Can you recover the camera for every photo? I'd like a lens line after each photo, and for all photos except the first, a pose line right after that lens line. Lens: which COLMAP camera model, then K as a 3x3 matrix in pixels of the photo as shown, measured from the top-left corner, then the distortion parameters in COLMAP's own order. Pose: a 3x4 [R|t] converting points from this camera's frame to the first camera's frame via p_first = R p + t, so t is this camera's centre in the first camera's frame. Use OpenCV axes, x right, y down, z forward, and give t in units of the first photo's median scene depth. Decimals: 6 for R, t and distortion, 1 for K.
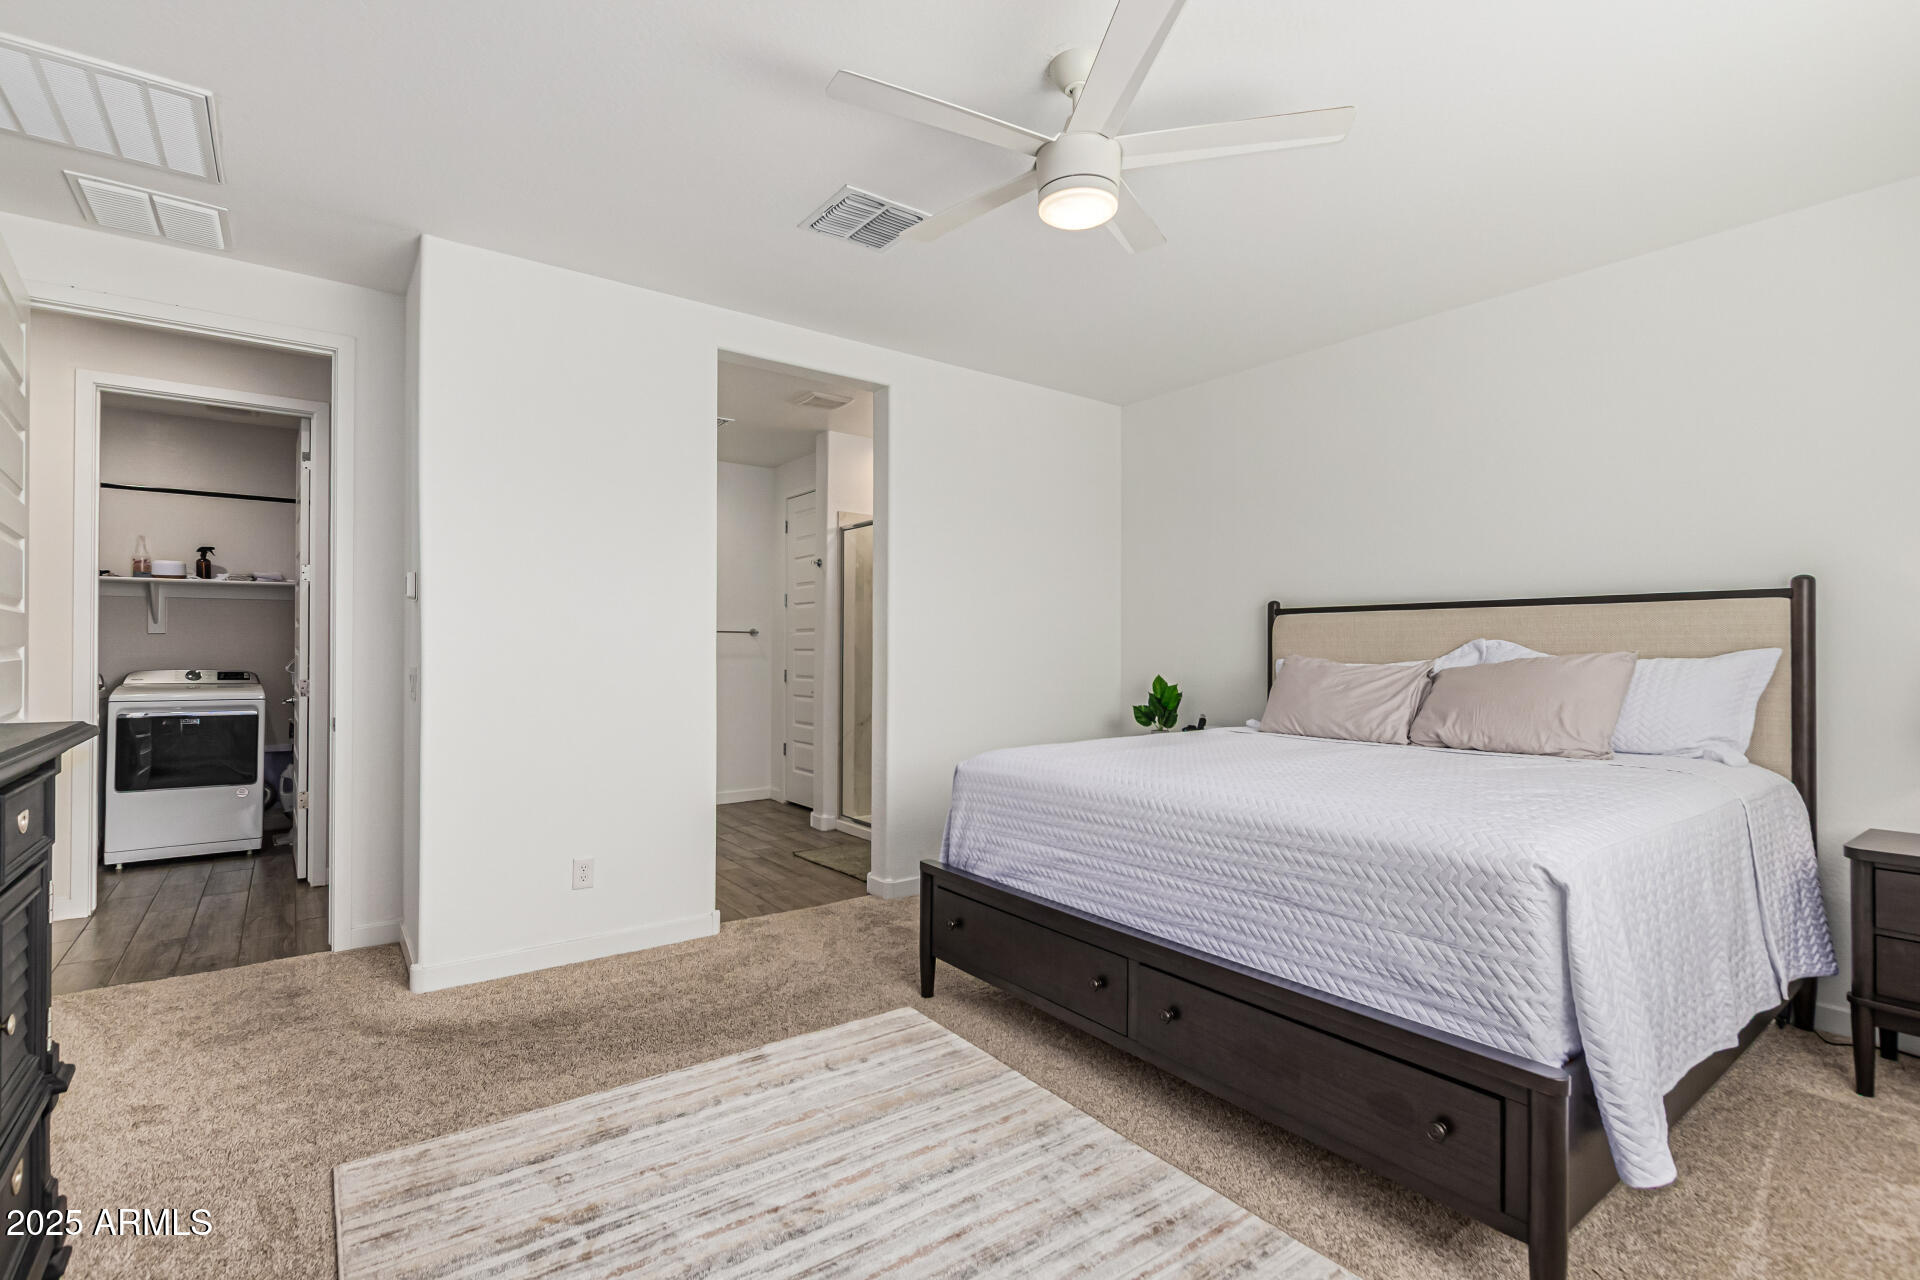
lens RADIAL K [[876.1, 0, 956.4], [0, 876.1, 642.2], [0, 0, 1]] dist [0.007923, -0.005786]
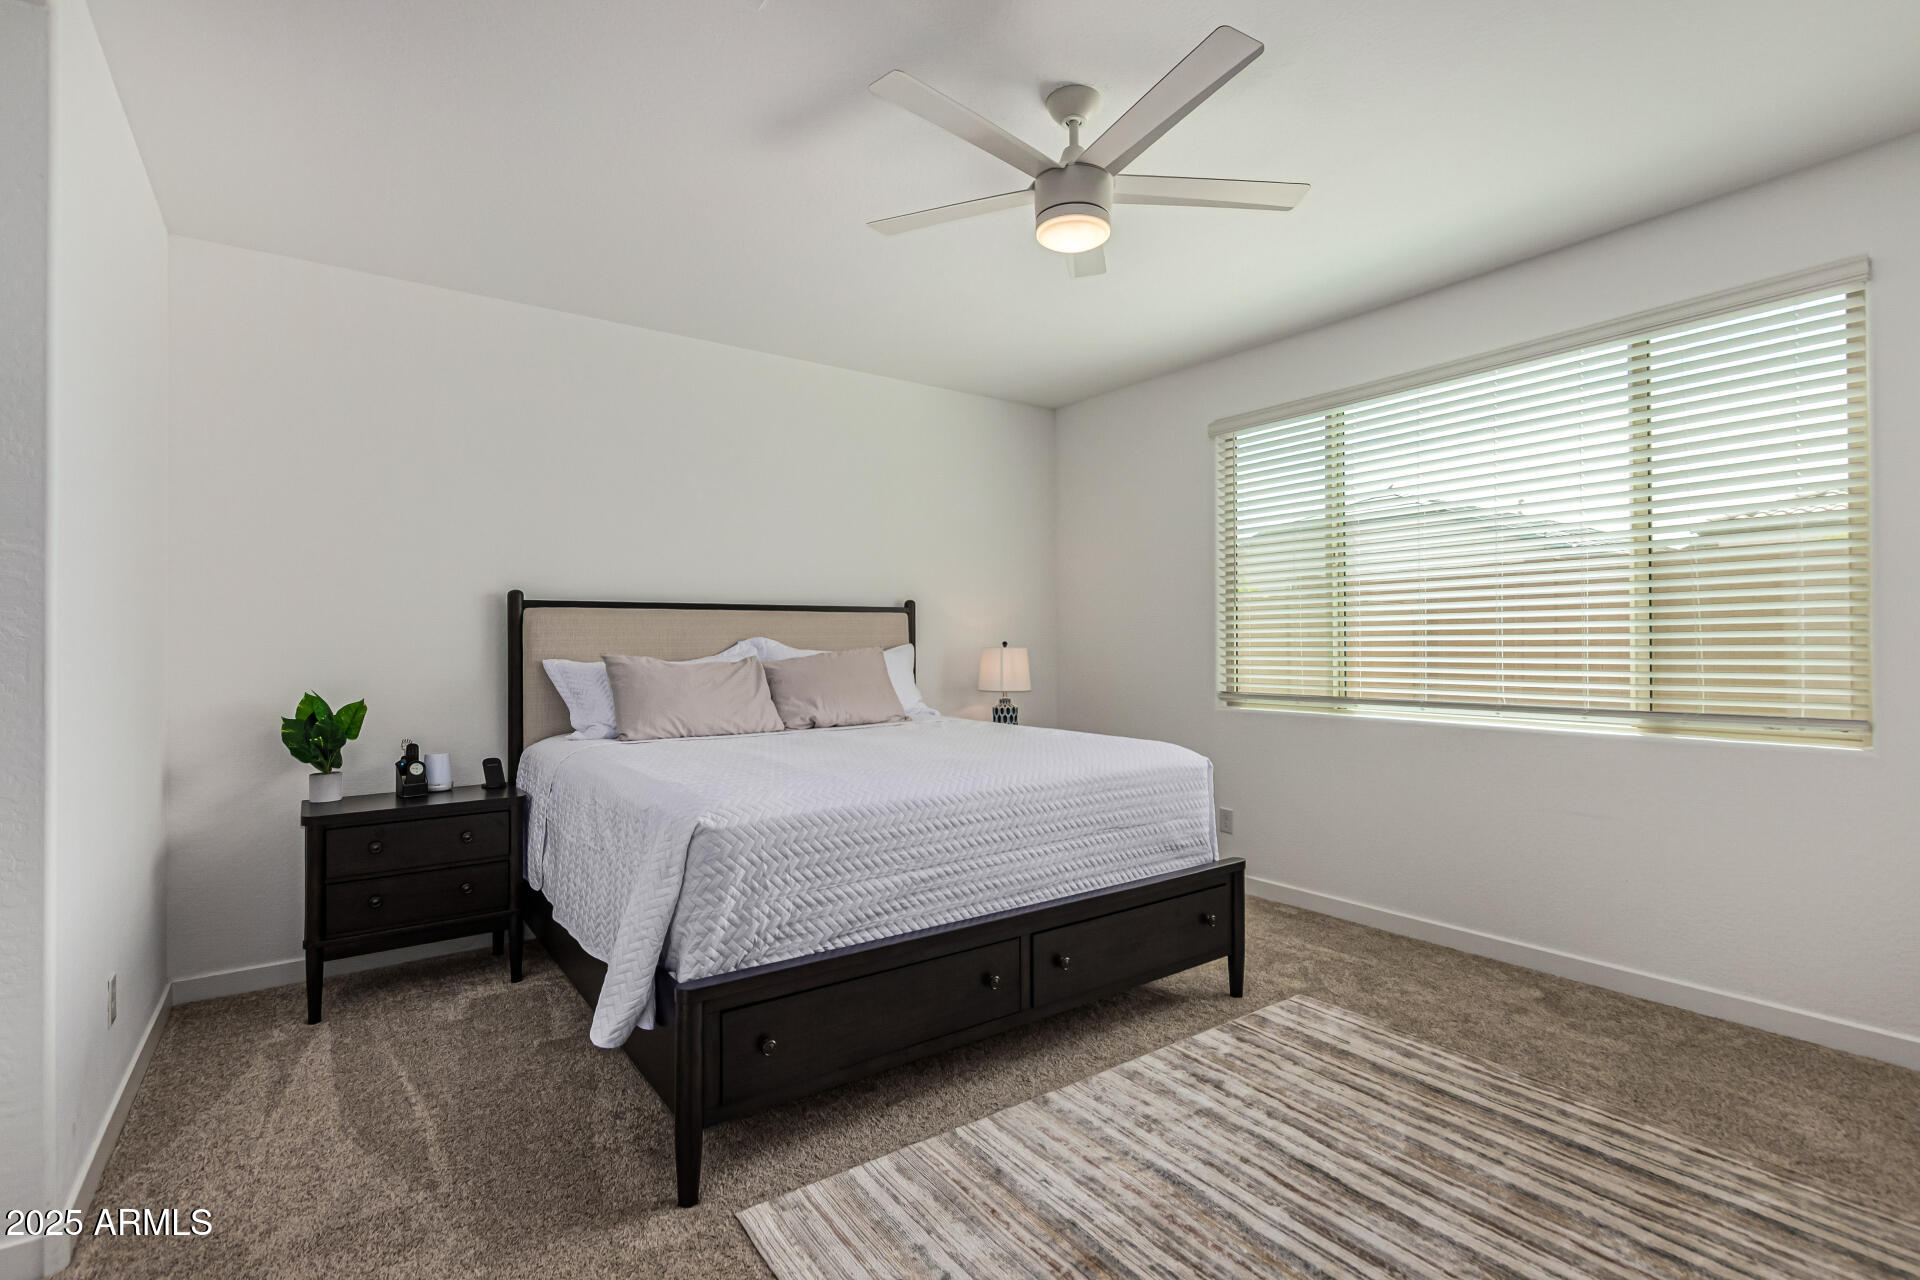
lens RADIAL K [[876.1, 0, 955.8], [0, 876.1, 637.1], [0, 0, 1]] dist [0.007923, -0.005786]
pose [[0.030449, 0.001778, 0.999535, -0.723083], [-0.001014, 0.999998, -0.001748, -0.002113], [-0.999536, -0.000960, 0.030451, 0.866061]]
